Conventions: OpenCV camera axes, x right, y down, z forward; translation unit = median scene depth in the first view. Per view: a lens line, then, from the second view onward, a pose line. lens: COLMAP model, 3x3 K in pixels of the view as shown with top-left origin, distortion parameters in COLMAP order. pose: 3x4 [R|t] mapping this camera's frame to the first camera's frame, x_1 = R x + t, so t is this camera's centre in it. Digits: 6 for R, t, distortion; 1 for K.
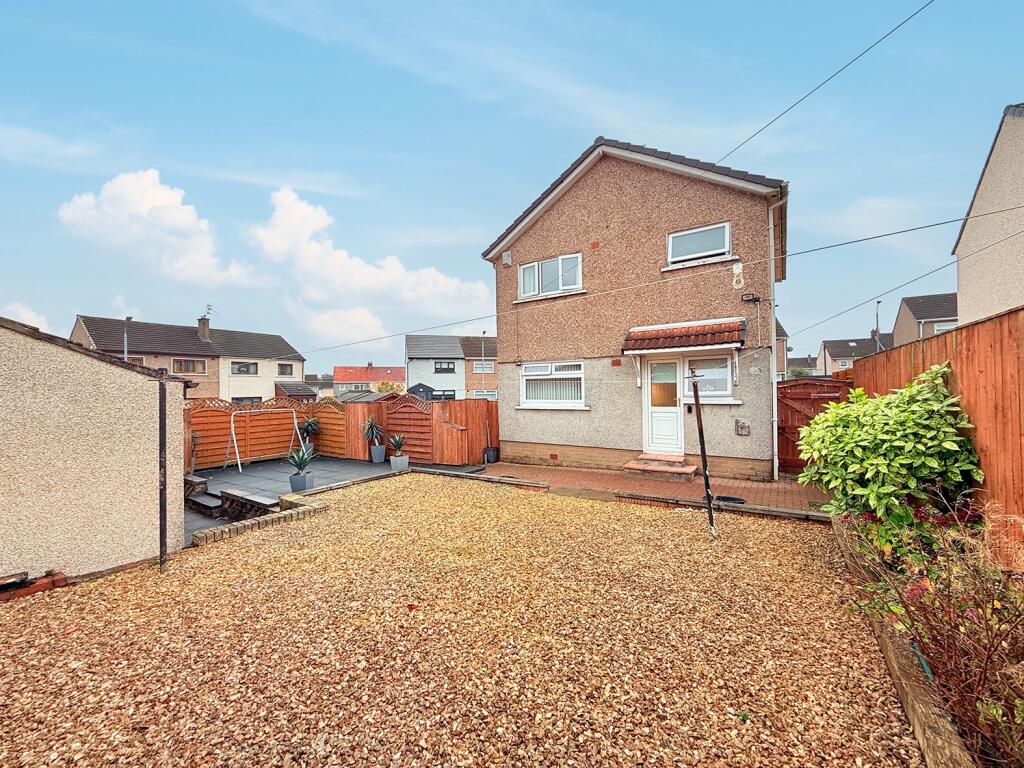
lens RADIAL K [[407.2, 0, 509.7], [0, 407.2, 386.0], [0, 0, 1]] dist [-0.003109, 0.000220]
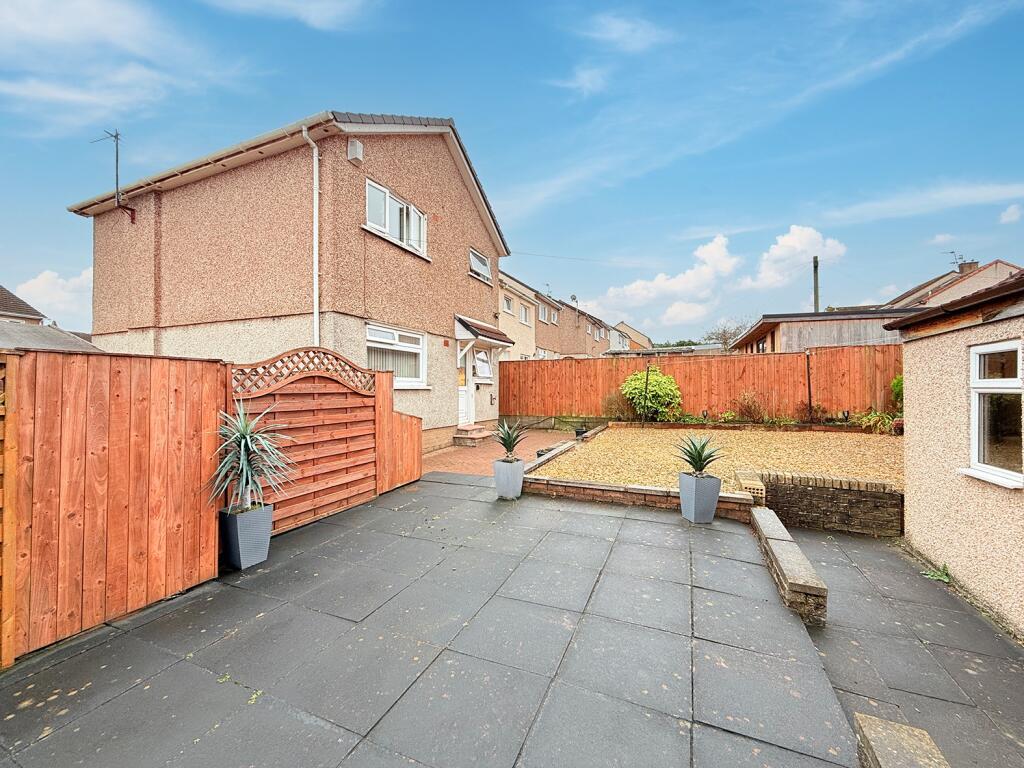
lens RADIAL K [[407.2, 0, 509.7], [0, 407.2, 386.0], [0, 0, 1]] dist [-0.003109, 0.000220]
pose [[-0.182942, 0.021165, 0.982896, -0.722202], [-0.006226, 0.999723, -0.022686, 0.069127], [-0.983104, -0.010270, -0.182760, 0.953149]]
